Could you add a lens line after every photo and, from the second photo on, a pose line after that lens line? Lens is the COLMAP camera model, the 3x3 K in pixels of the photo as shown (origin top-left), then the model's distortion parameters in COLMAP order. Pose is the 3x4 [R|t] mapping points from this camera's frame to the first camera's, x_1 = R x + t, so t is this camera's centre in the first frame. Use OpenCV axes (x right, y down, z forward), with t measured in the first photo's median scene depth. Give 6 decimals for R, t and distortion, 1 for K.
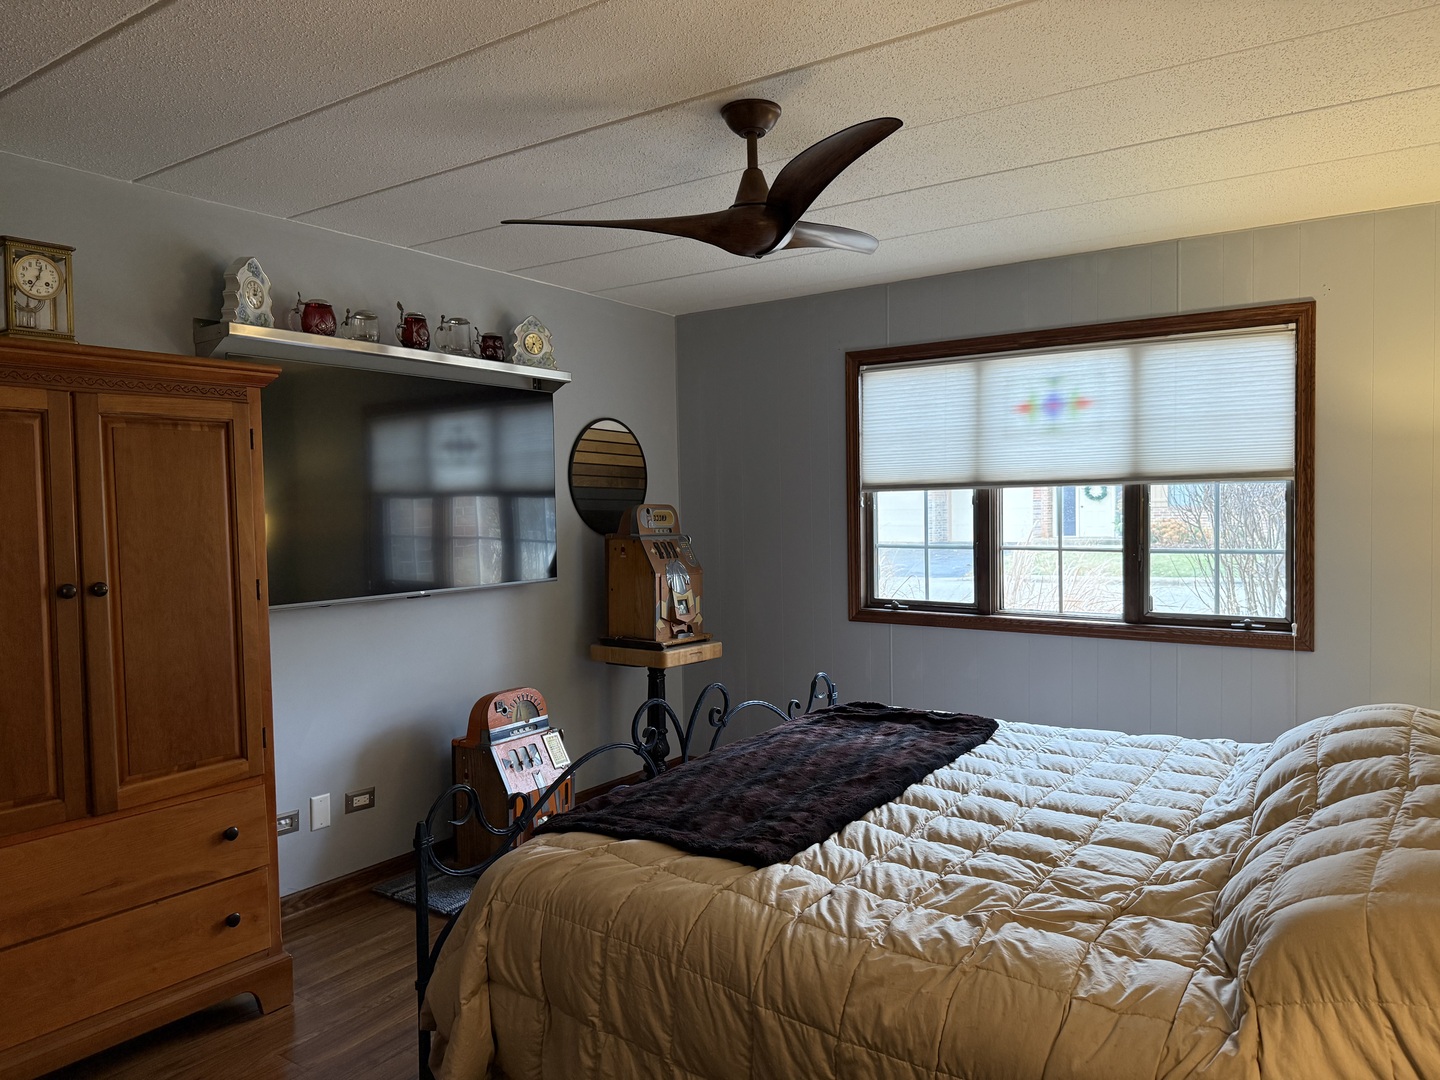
lens RADIAL K [[1009.8, 0, 718.7], [0, 1009.8, 542.1], [0, 0, 1]] dist [-0.007723, -0.002841]
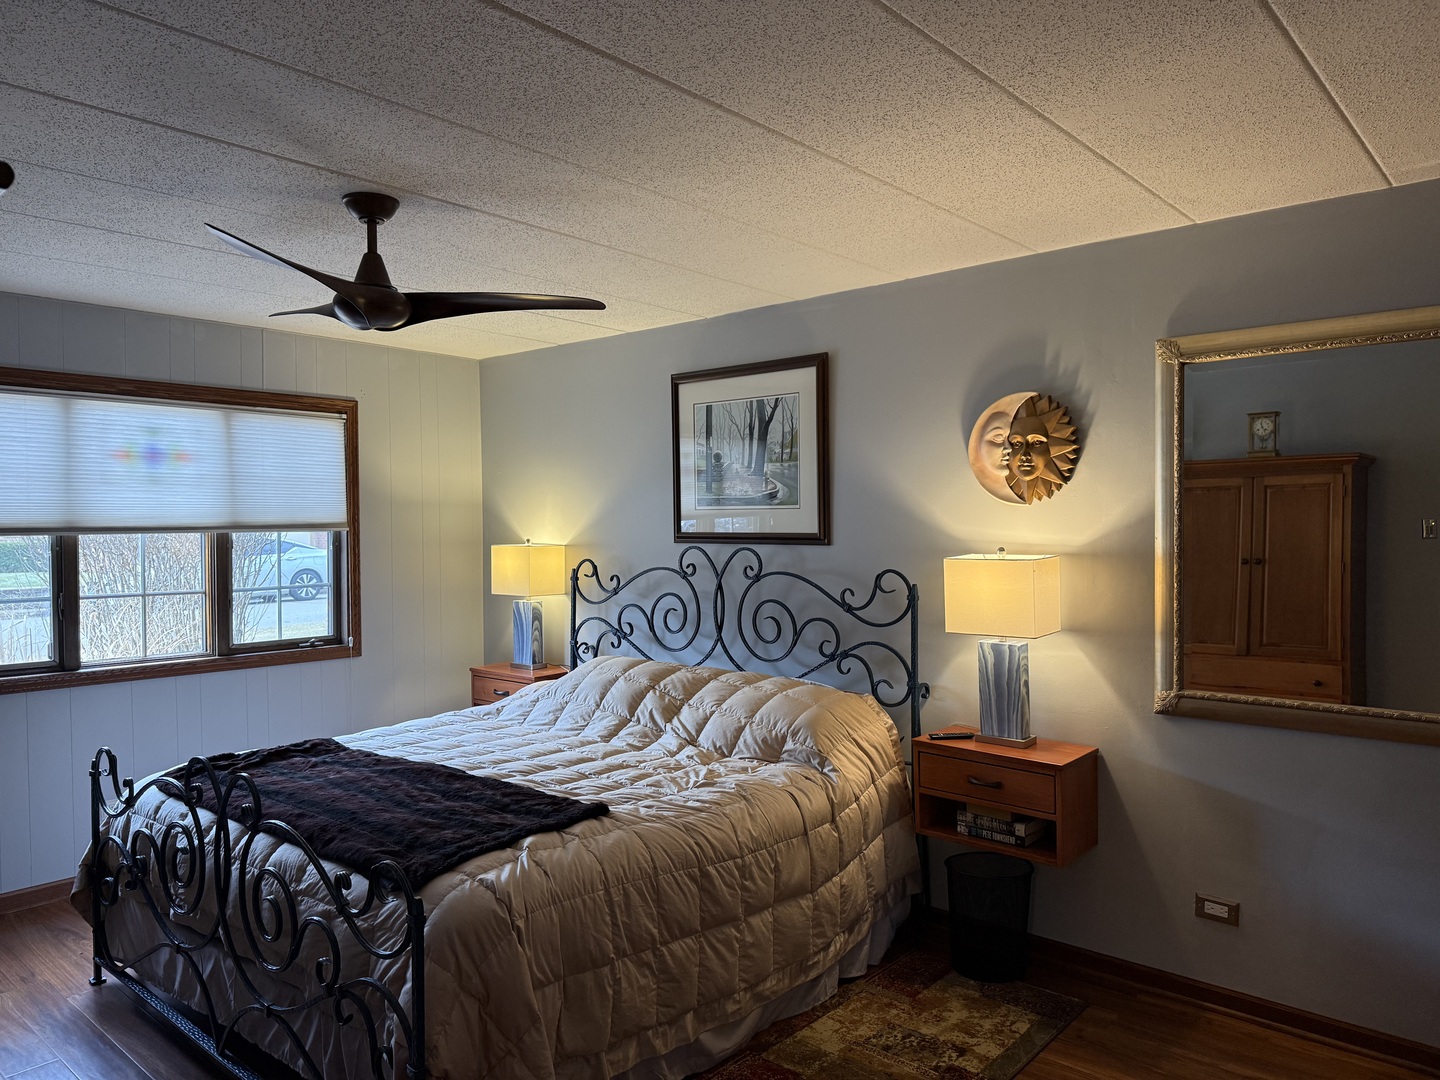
lens RADIAL K [[1009.8, 0, 718.8], [0, 1009.8, 538.0], [0, 0, 1]] dist [-0.007723, -0.002841]
pose [[0.091251, -0.001111, 0.995827, -0.674901], [0.043432, 0.999052, -0.002865, -0.024162], [-0.994880, 0.043512, 0.091213, 0.353955]]
